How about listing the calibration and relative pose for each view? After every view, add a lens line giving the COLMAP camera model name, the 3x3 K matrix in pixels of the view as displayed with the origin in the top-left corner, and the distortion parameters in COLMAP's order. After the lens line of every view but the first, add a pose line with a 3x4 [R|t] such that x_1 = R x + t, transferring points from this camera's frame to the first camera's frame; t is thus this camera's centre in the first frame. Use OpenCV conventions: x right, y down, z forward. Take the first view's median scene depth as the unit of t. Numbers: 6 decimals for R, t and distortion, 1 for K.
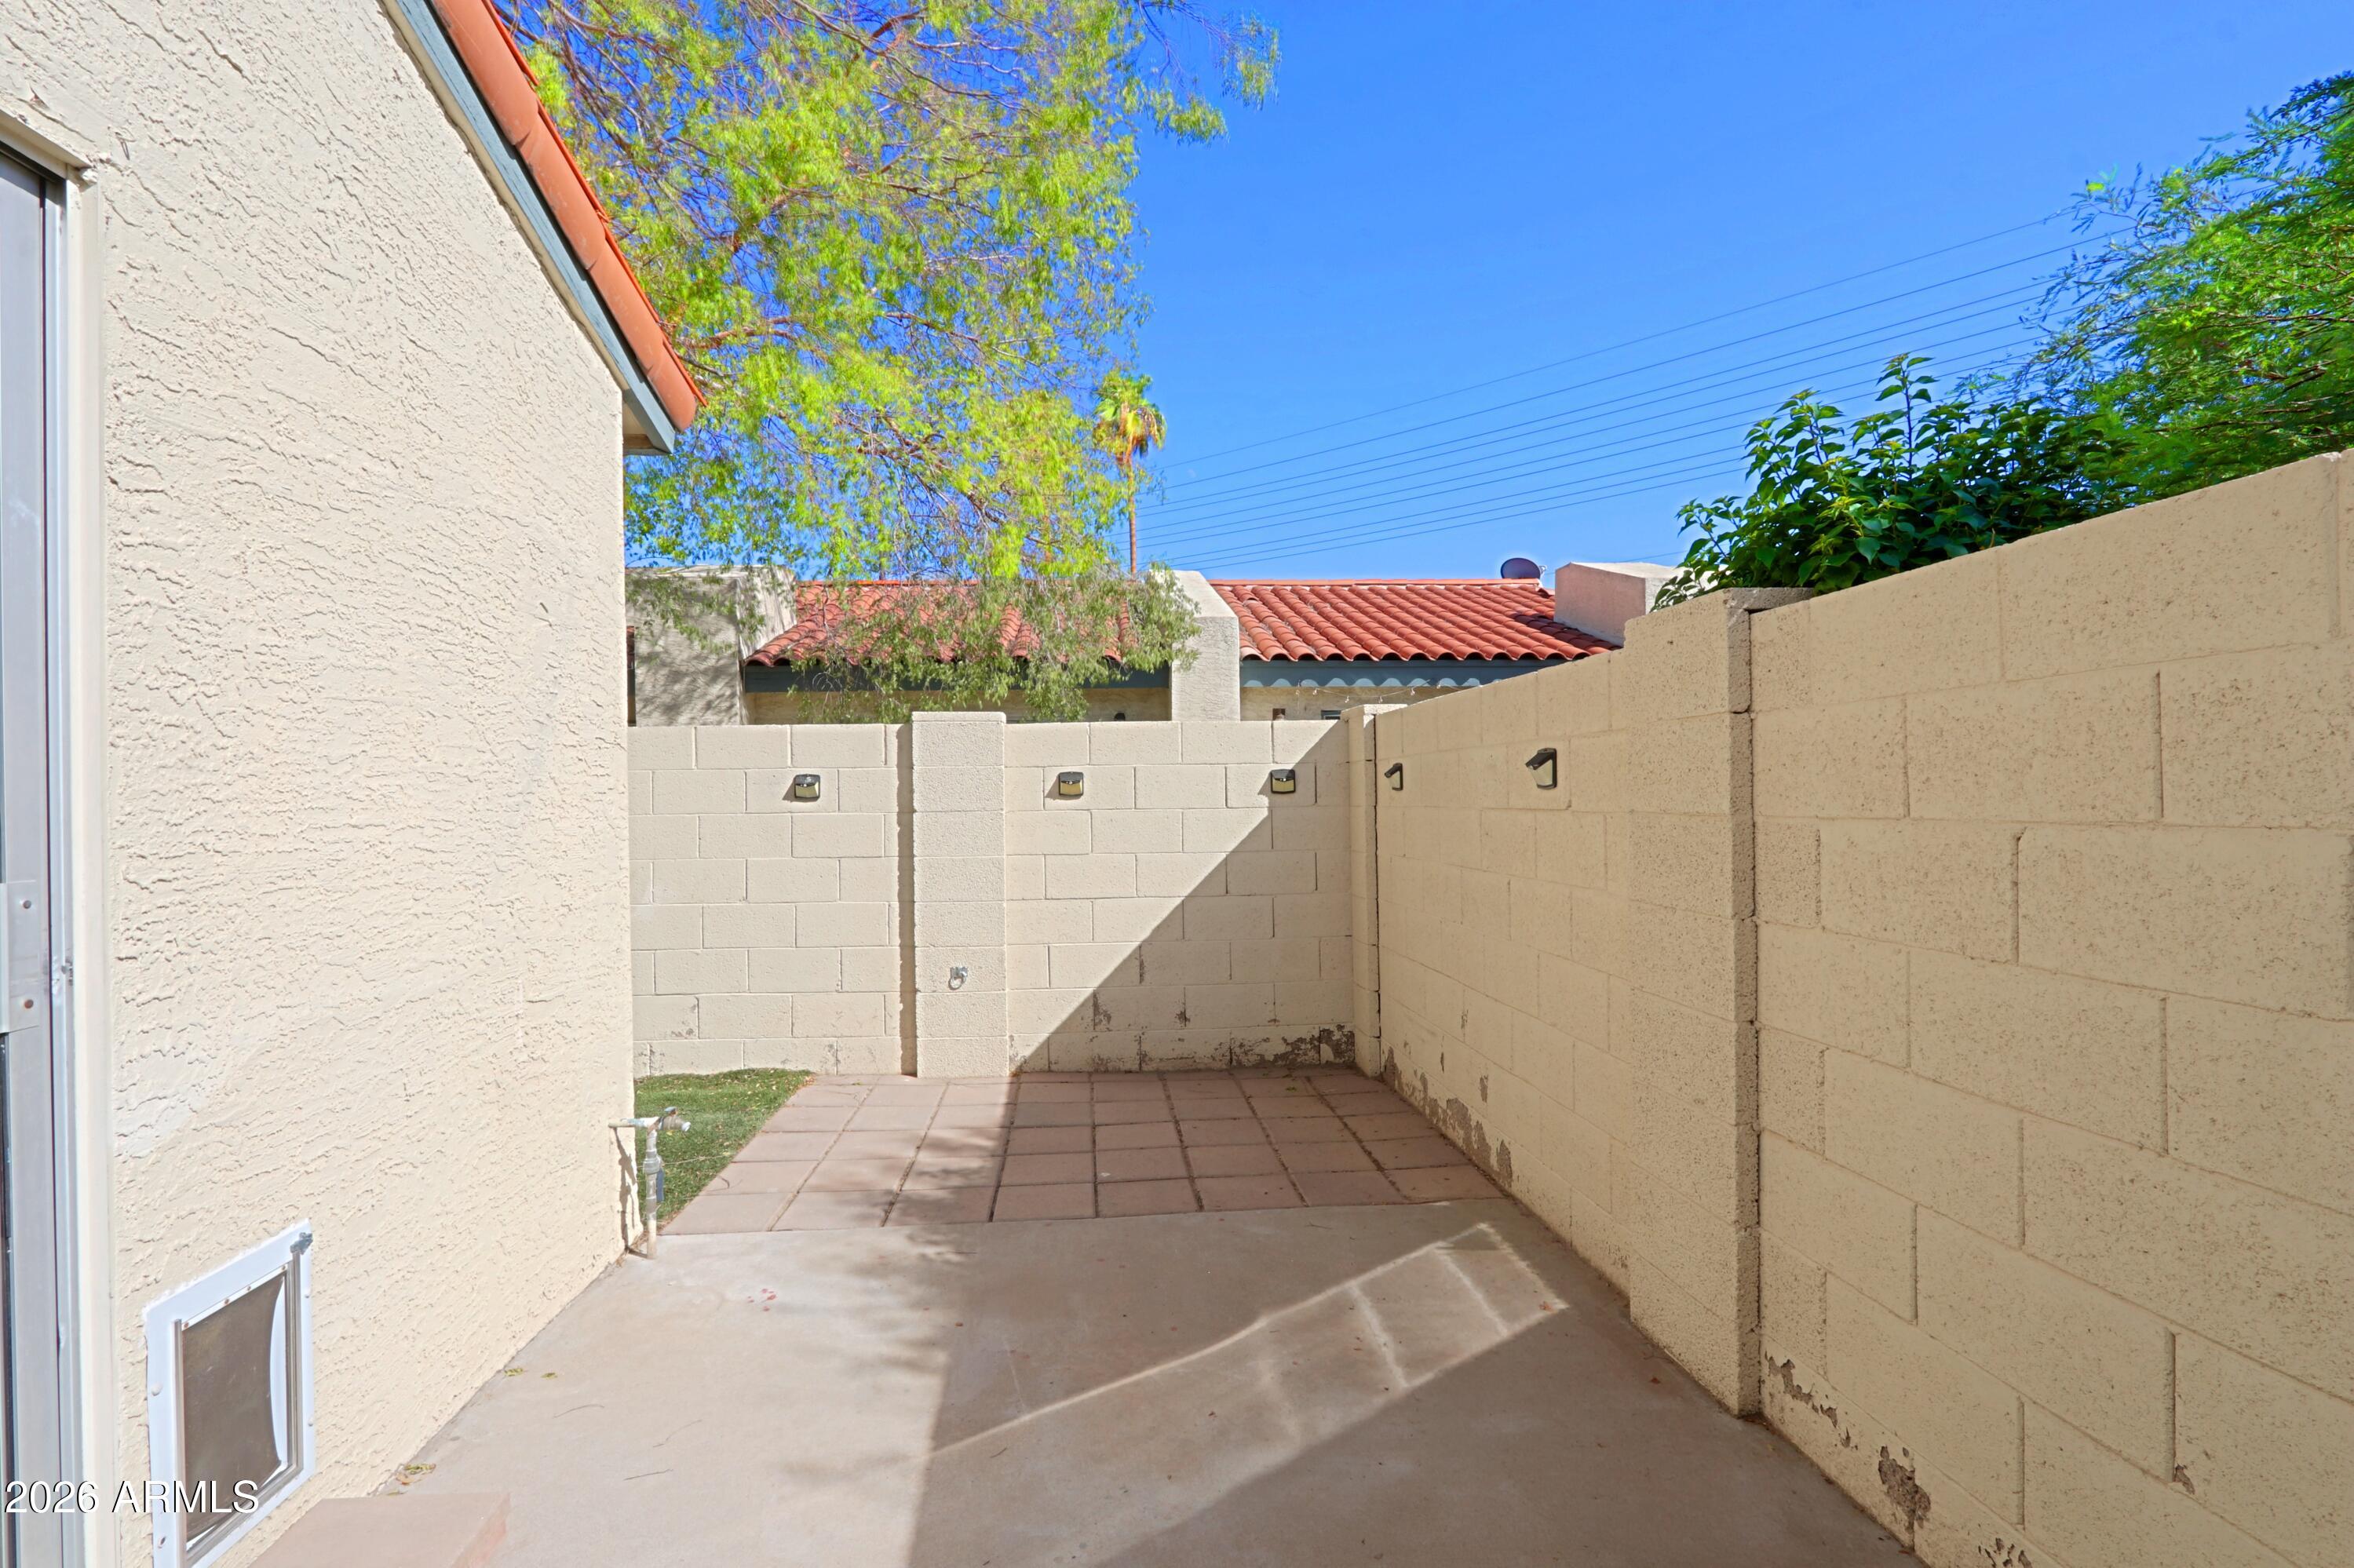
lens RADIAL K [[1097.8, 0, 1164.4], [0, 1097.8, 800.8], [0, 0, 1]] dist [-0.011320, 0.000916]
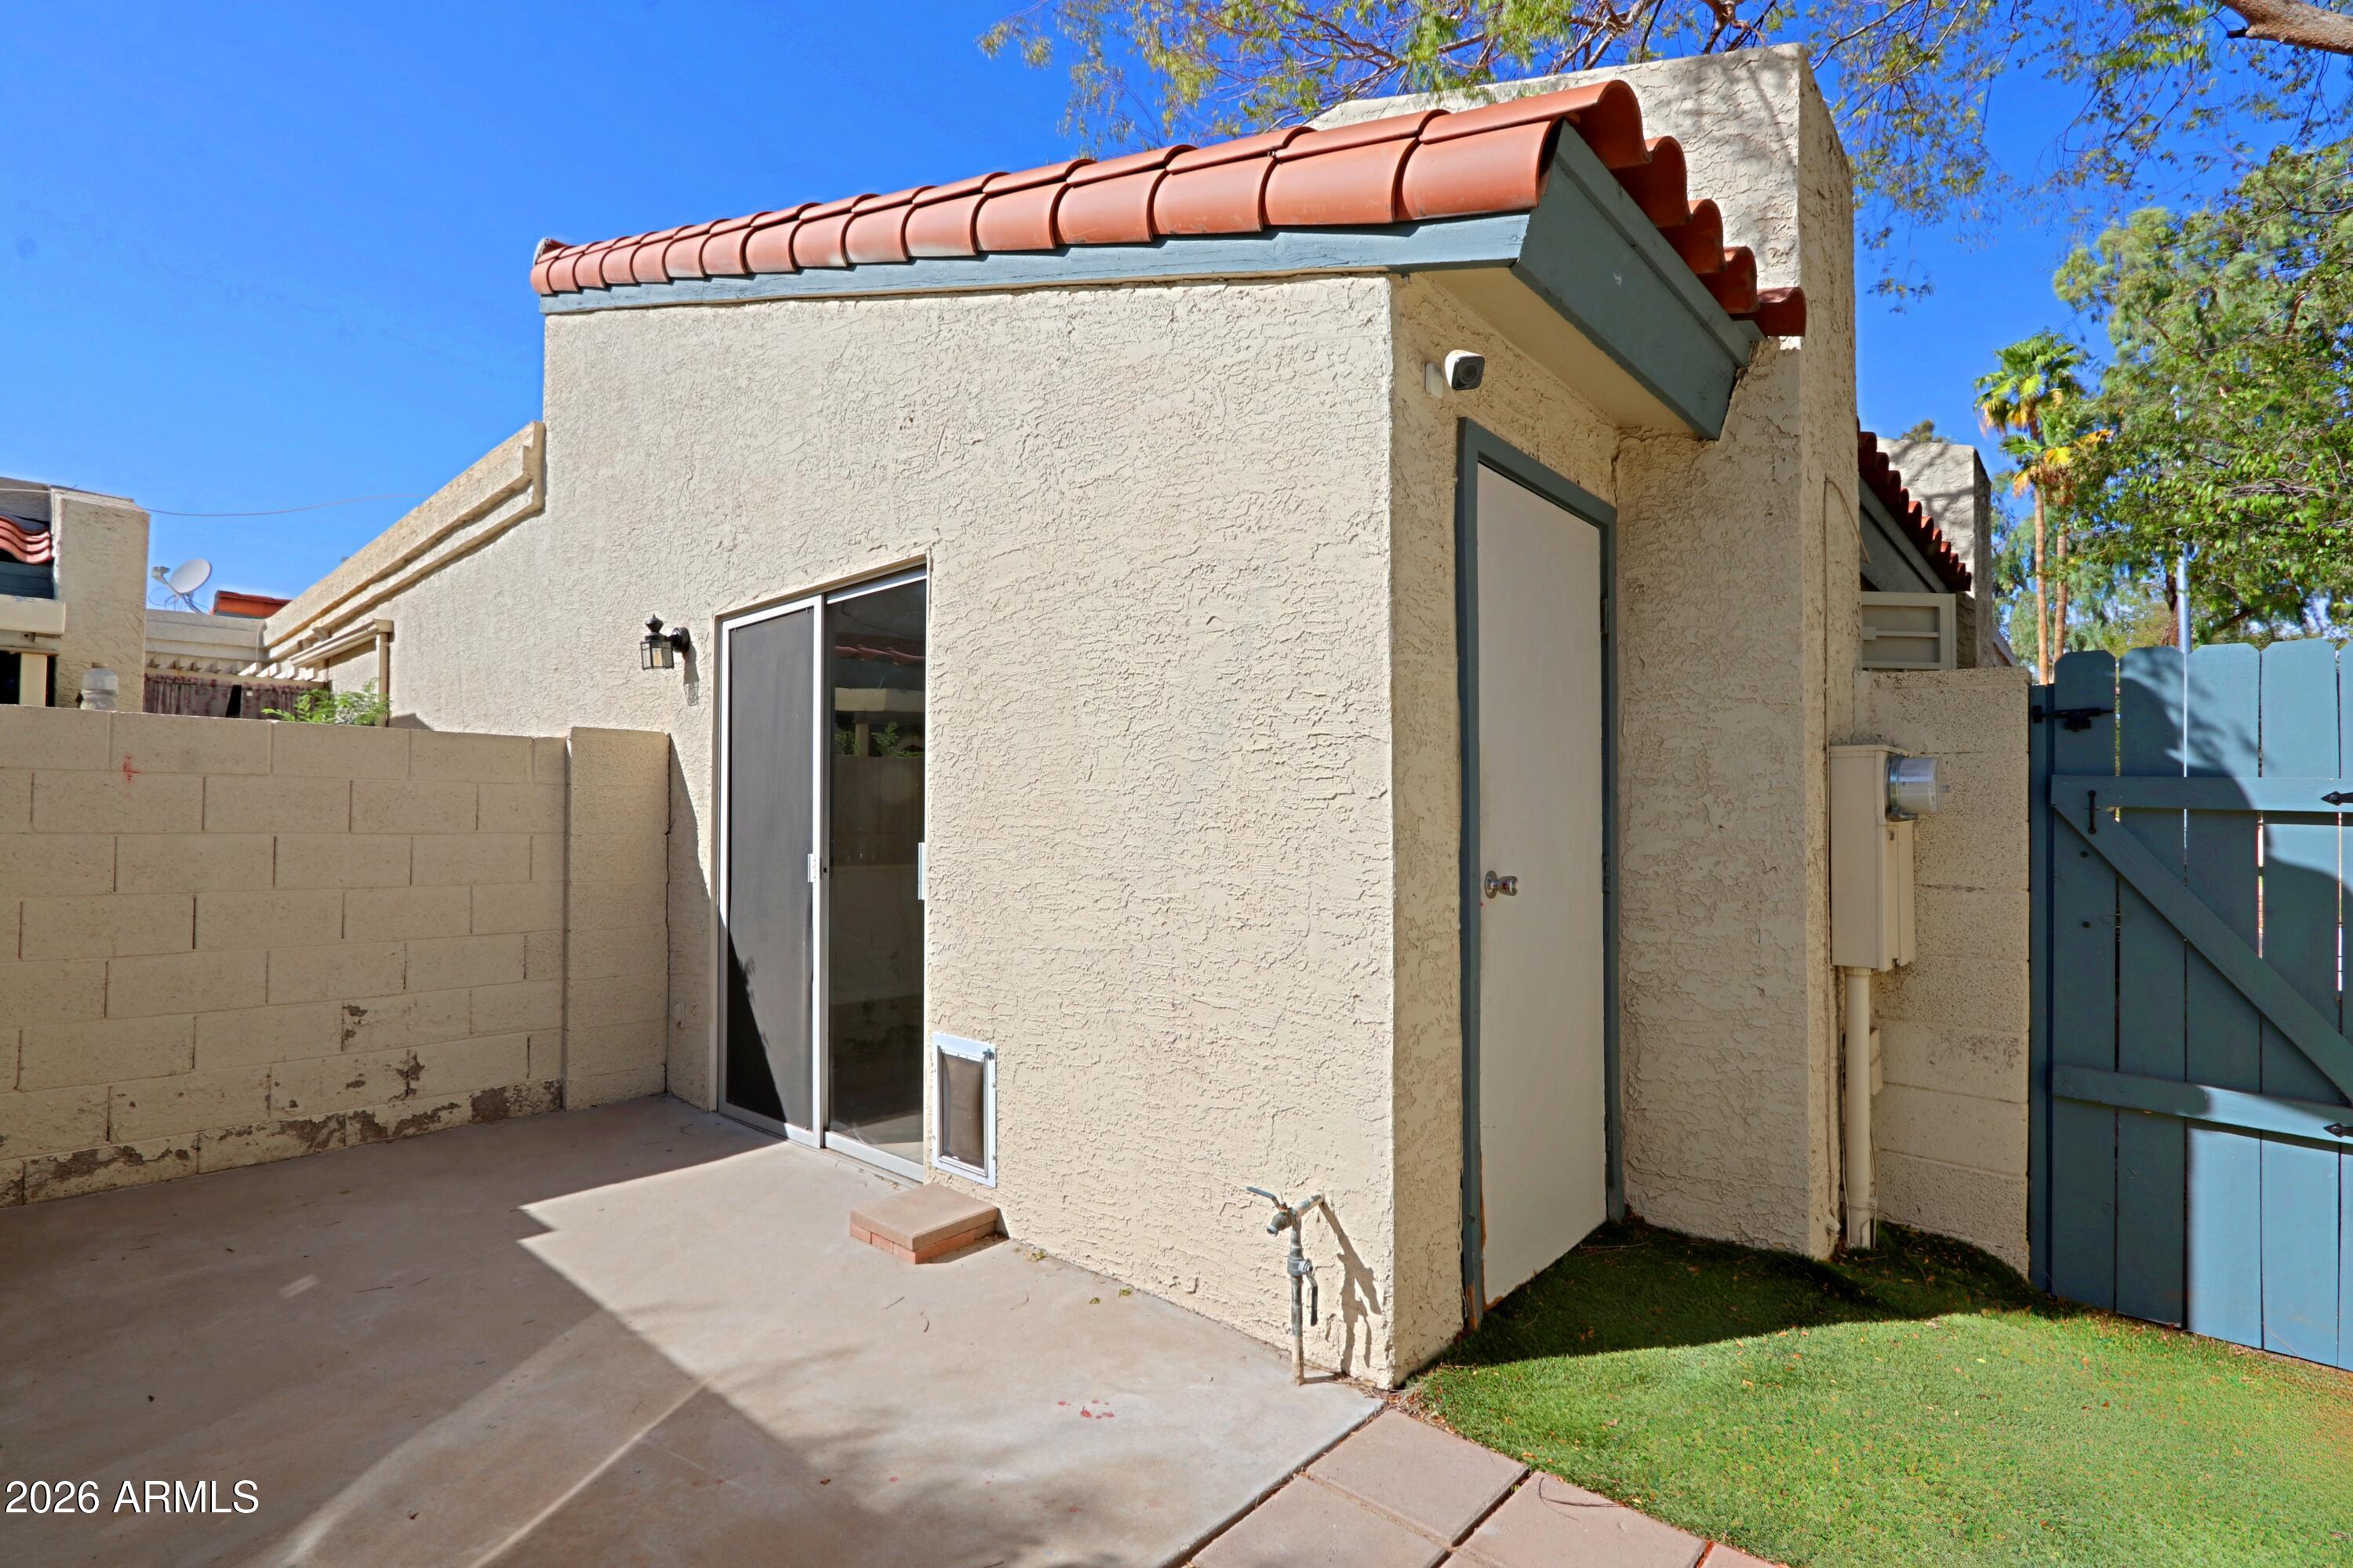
lens RADIAL K [[1097.5, 0, 1163.9], [0, 1097.5, 800.8], [0, 0, 1]] dist [-0.011320, 0.000916]
pose [[-0.728234, -0.000083, -0.685328, 0.187517], [0.007635, 0.999937, -0.008235, -0.000212], [0.685286, -0.011230, -0.728188, 1.891314]]
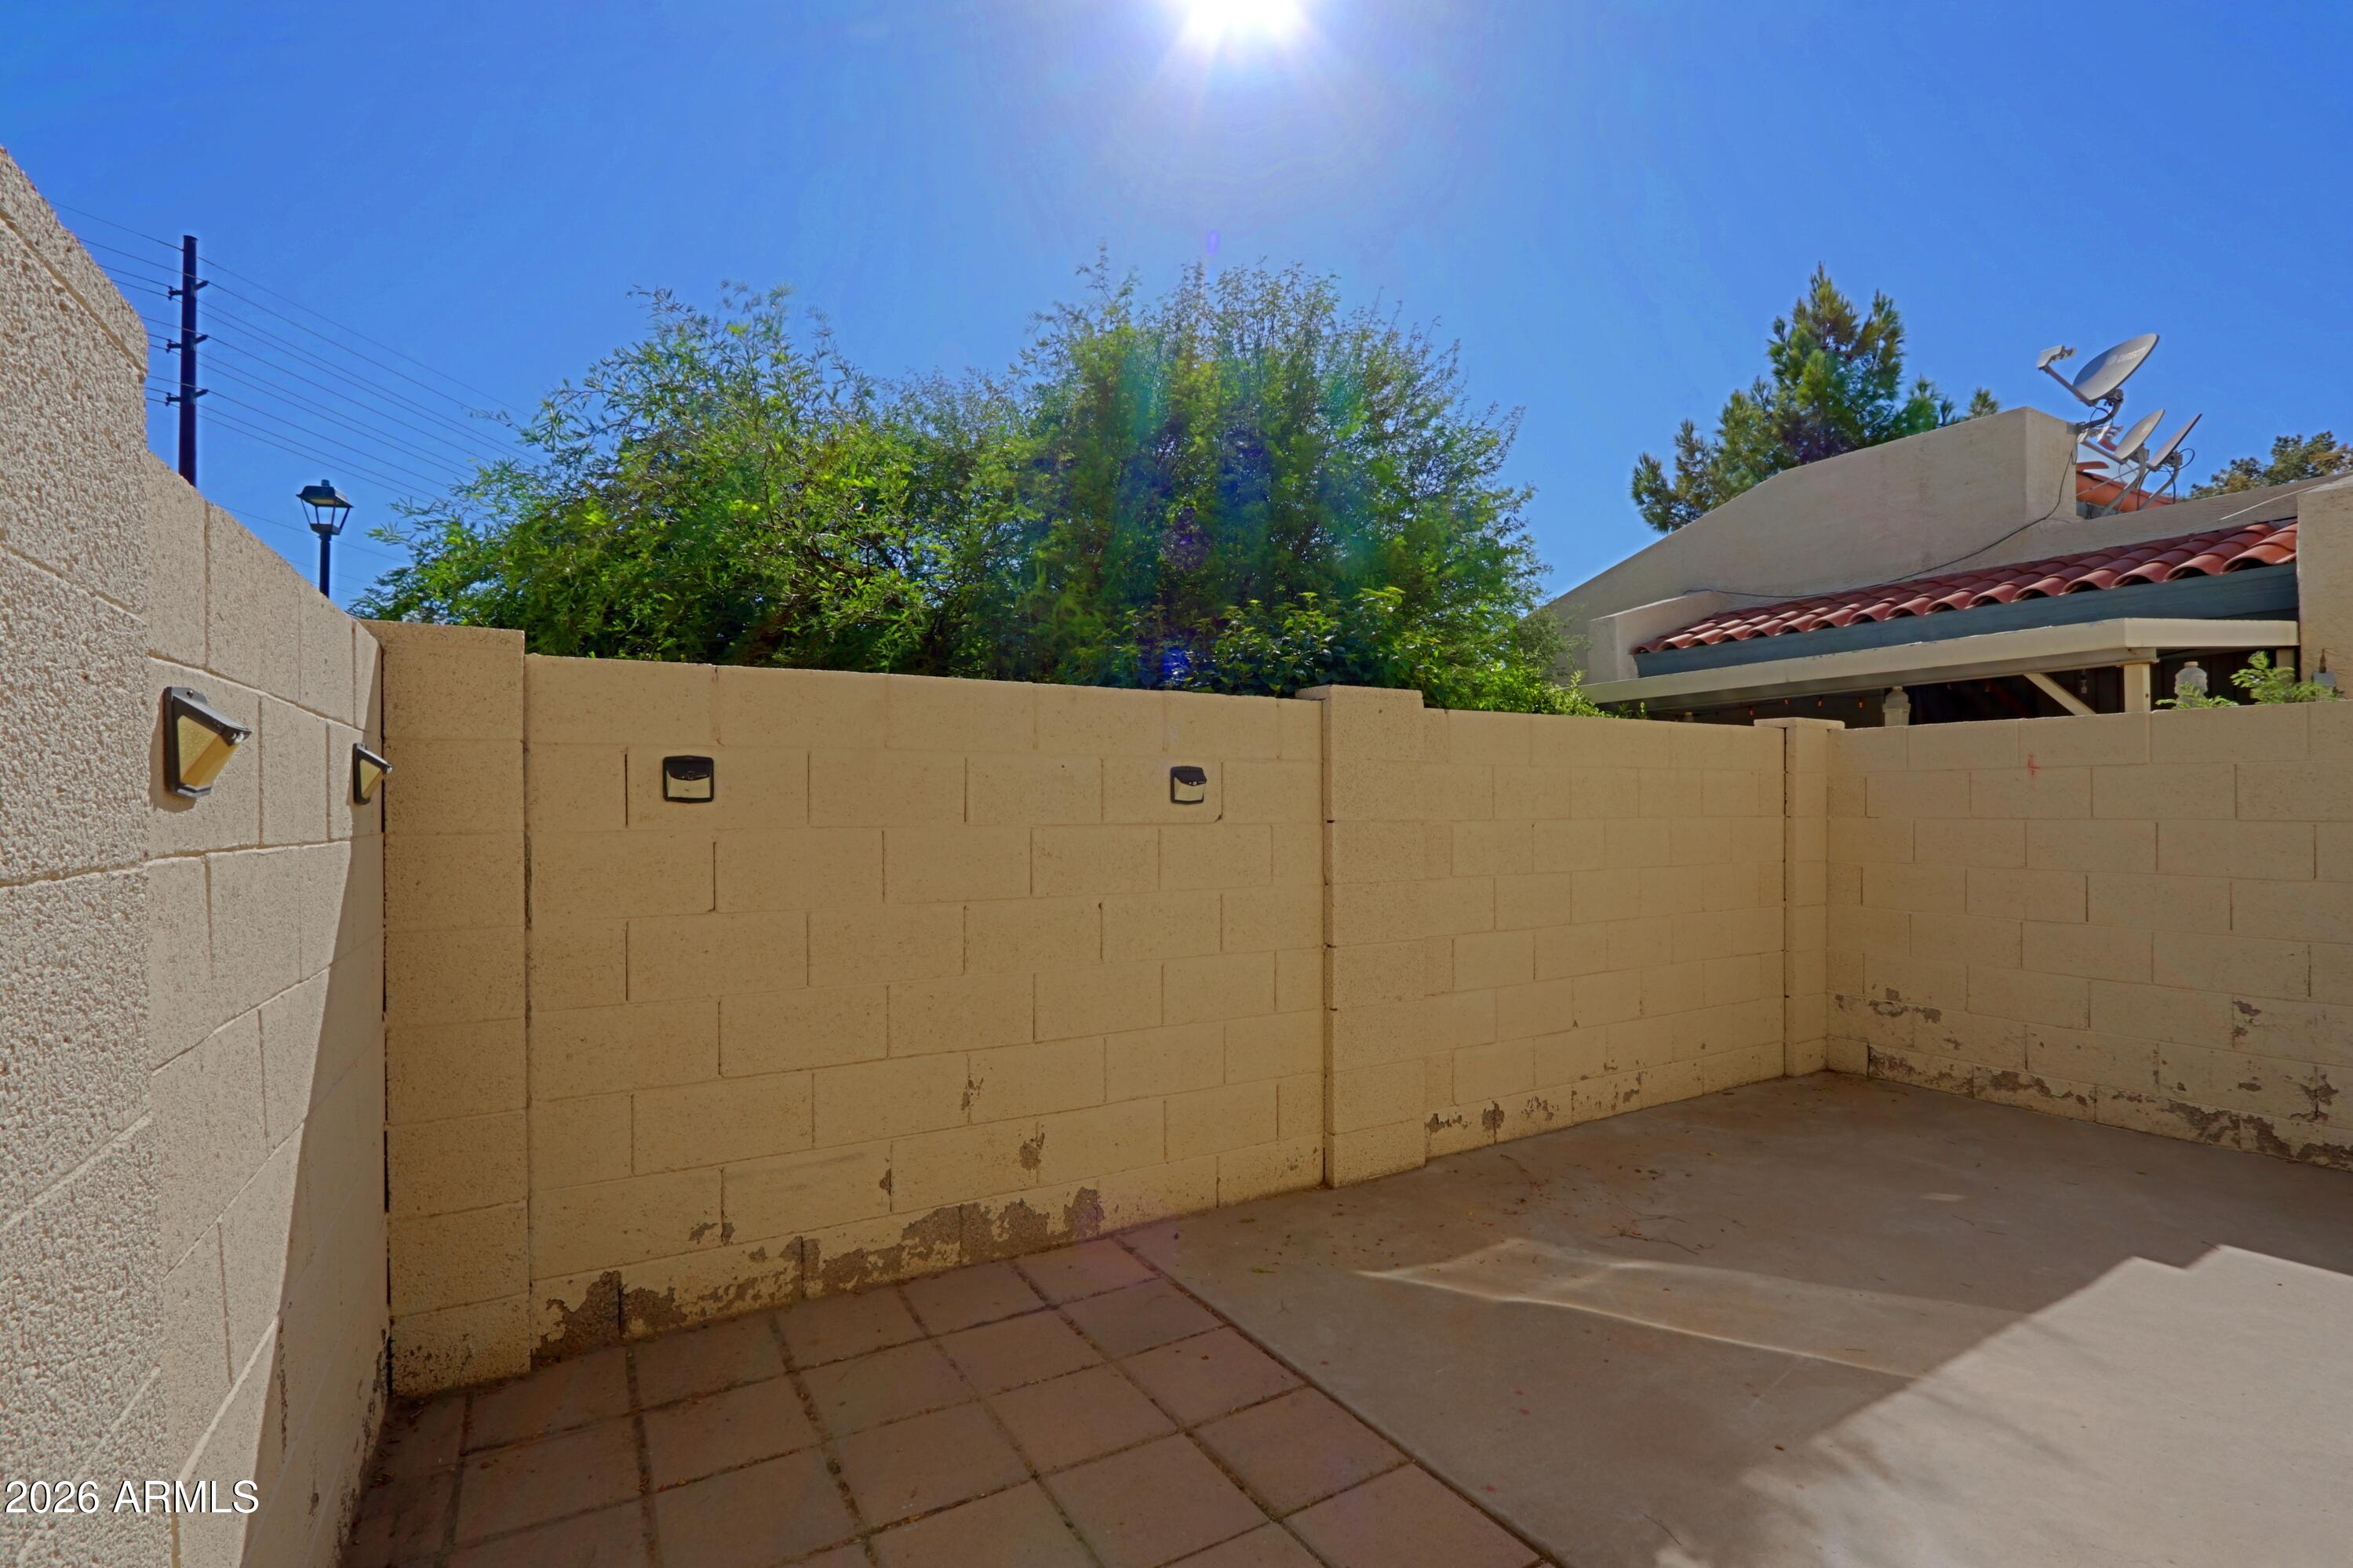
lens RADIAL K [[1097.3, 0, 1163.9], [0, 1097.3, 800.7], [0, 0, 1]] dist [-0.011320, 0.000916]
pose [[-0.436565, 0.024829, 0.899330, -0.789012], [0.012631, 0.999690, -0.021469, 0.011869], [-0.899584, 0.001987, -0.436743, 1.915259]]
